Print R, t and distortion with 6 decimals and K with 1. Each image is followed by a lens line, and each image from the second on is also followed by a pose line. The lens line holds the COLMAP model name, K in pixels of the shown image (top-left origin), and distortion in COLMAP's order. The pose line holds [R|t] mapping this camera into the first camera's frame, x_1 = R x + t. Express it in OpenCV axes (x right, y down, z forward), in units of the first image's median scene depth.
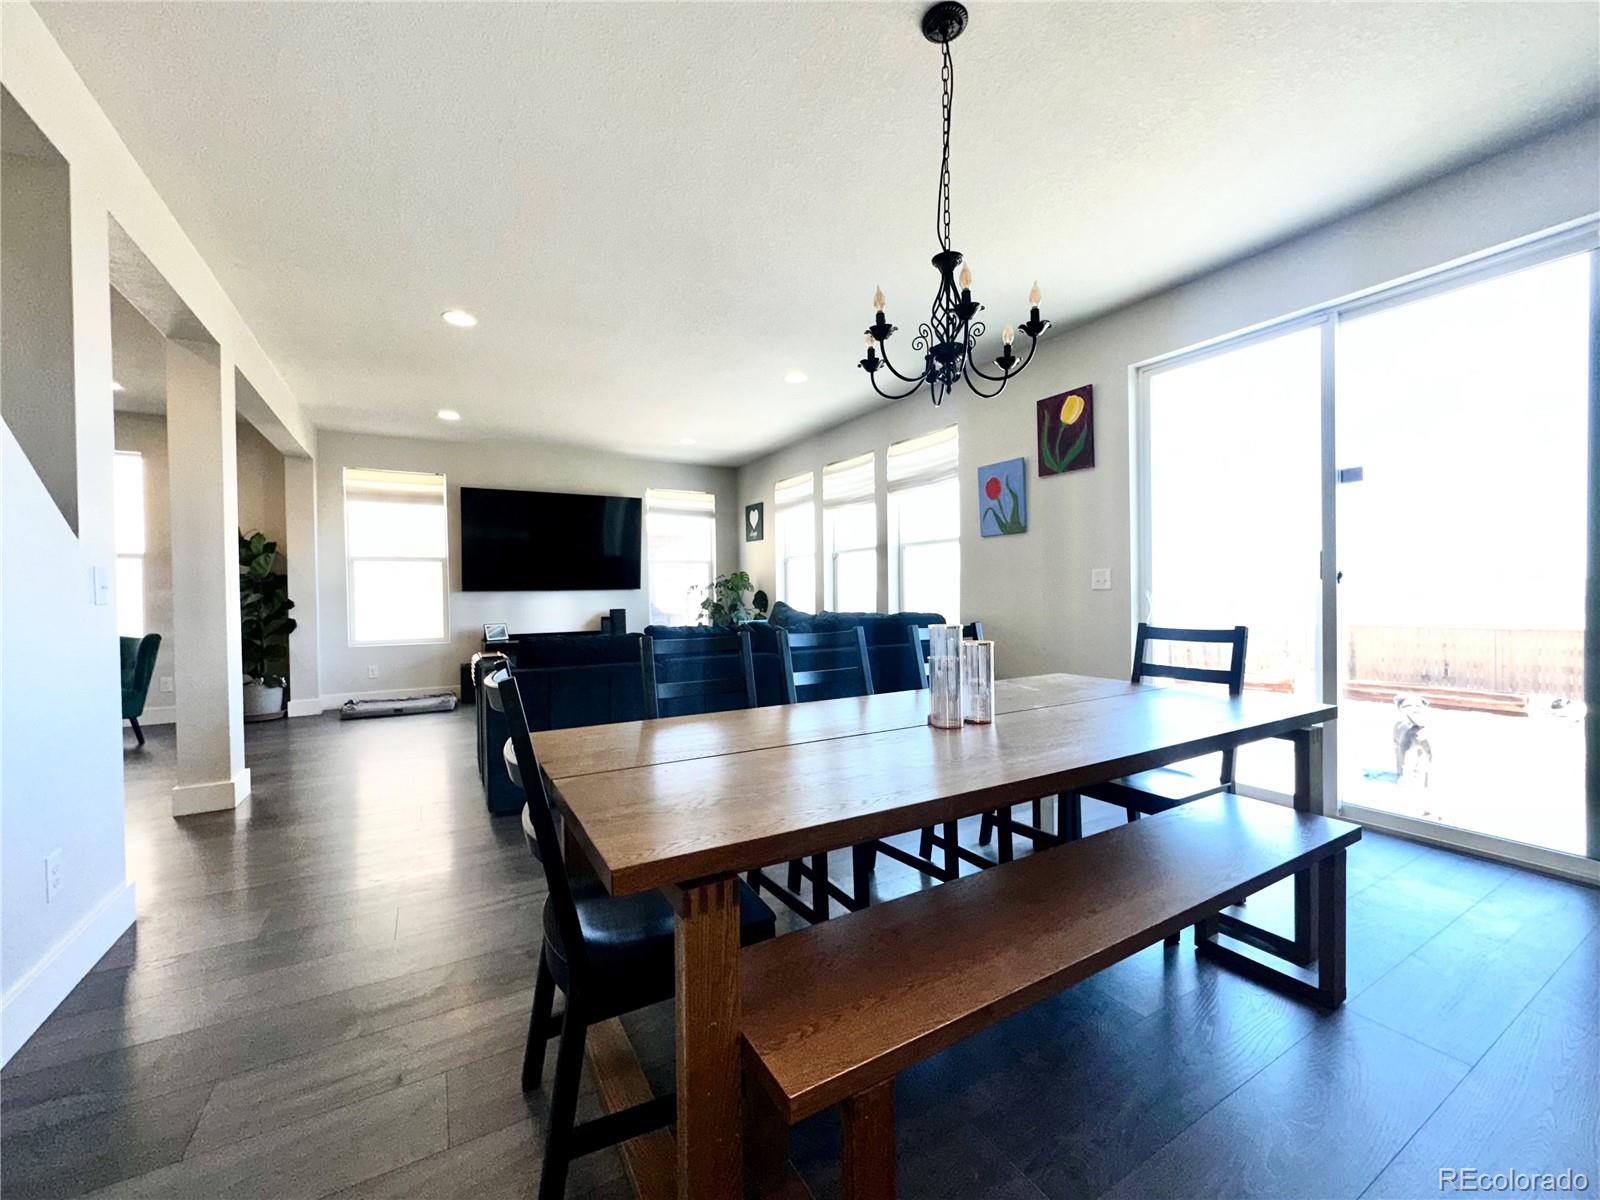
lens RADIAL K [[639.8, 0, 798.6], [0, 639.8, 598.7], [0, 0, 1]] dist [-0.000621, 0.000229]
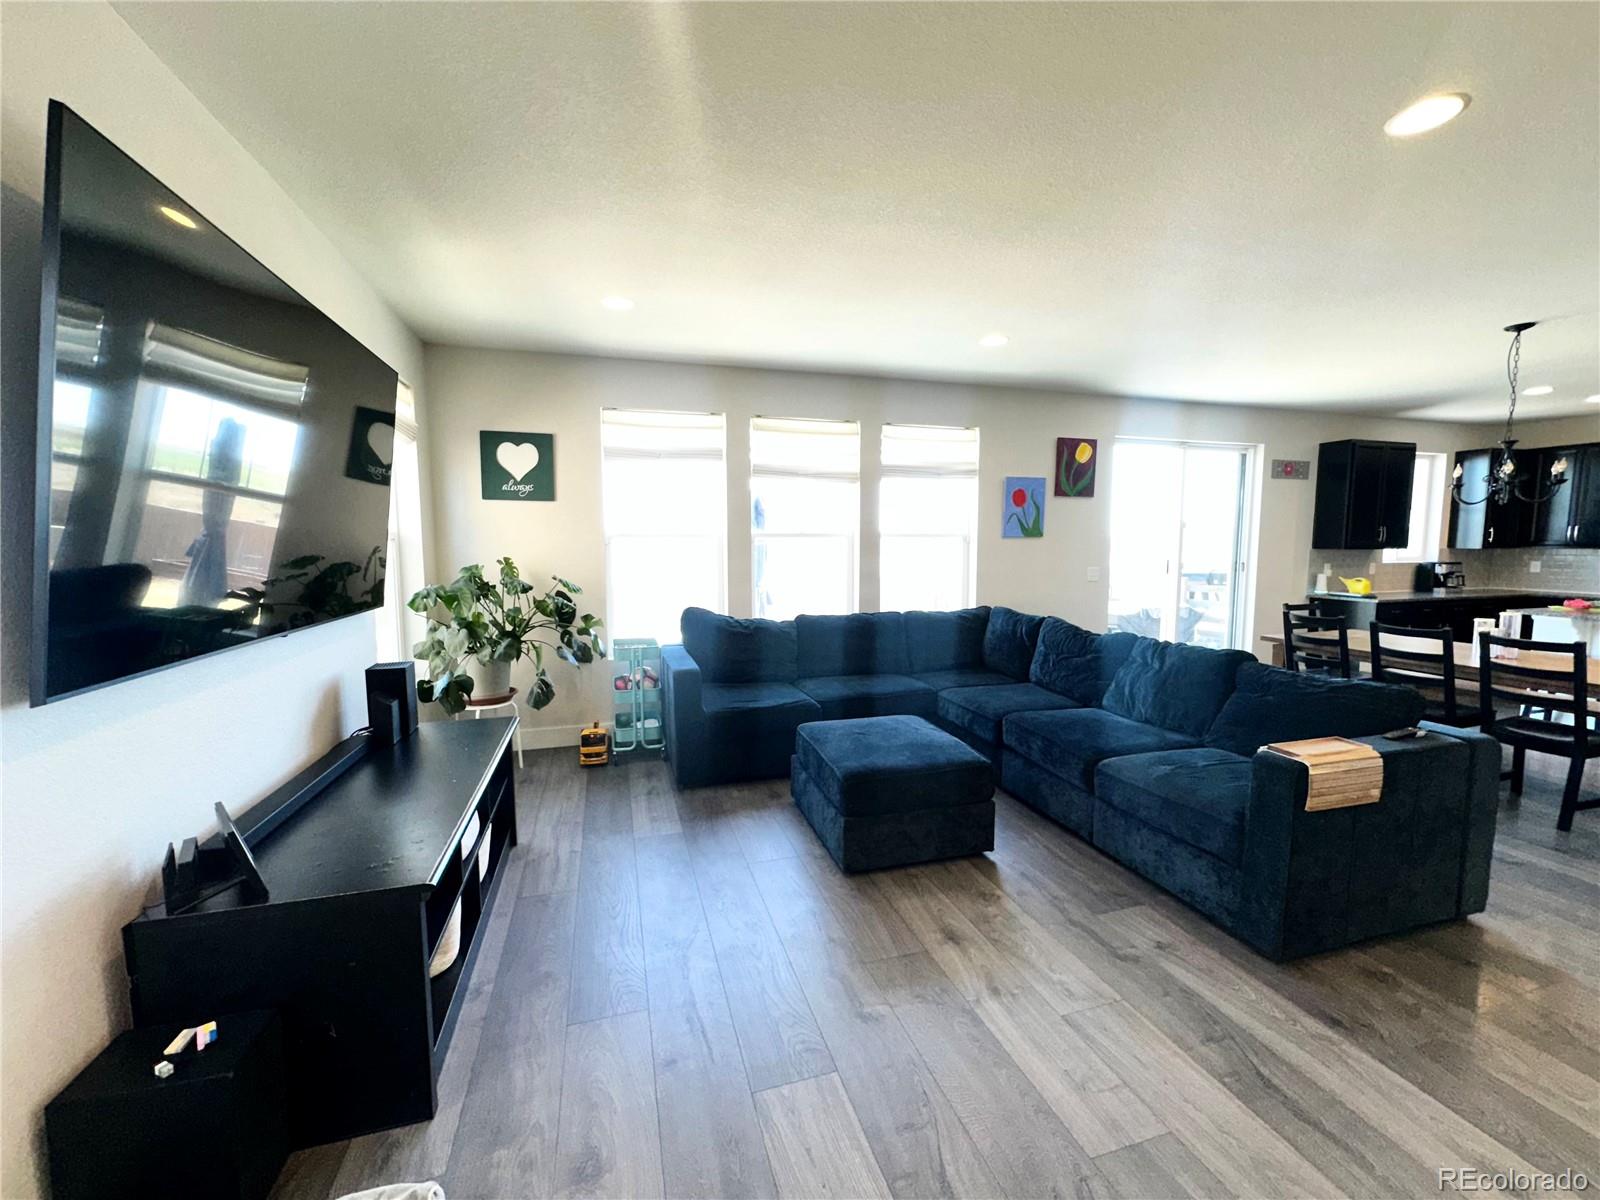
lens RADIAL K [[639.8, 0, 799.0], [0, 639.8, 601.0], [0, 0, 1]] dist [-0.000621, 0.000229]
pose [[0.230000, -0.096864, 0.968358, -0.960961], [0.006054, 0.995158, 0.098106, -0.098605], [-0.973172, -0.016702, 0.229473, 1.112050]]
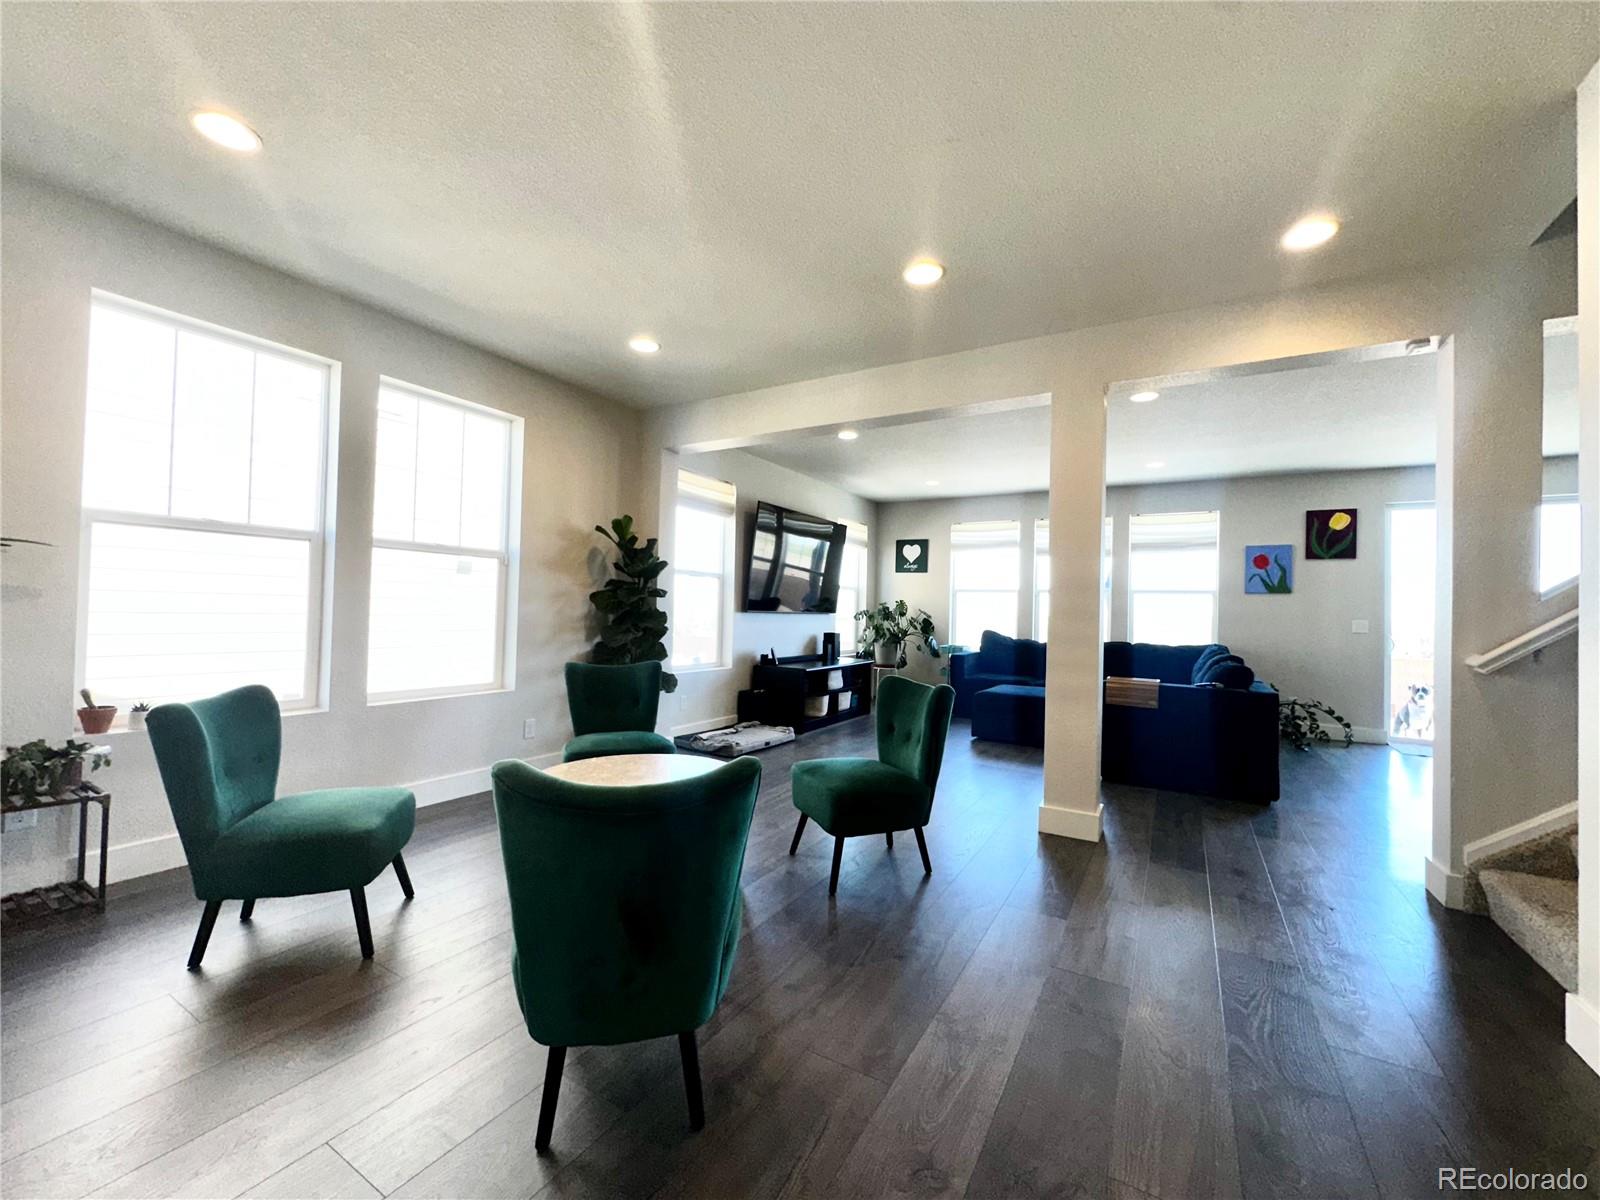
lens RADIAL K [[639.8, 0, 806.0], [0, 639.8, 610.2], [0, 0, 1]] dist [-0.000621, 0.000229]
pose [[0.867819, 0.034975, 0.495649, -1.339863], [-0.030104, 0.999388, -0.017813, -0.000365], [-0.495968, 0.000538, 0.868340, 0.228318]]
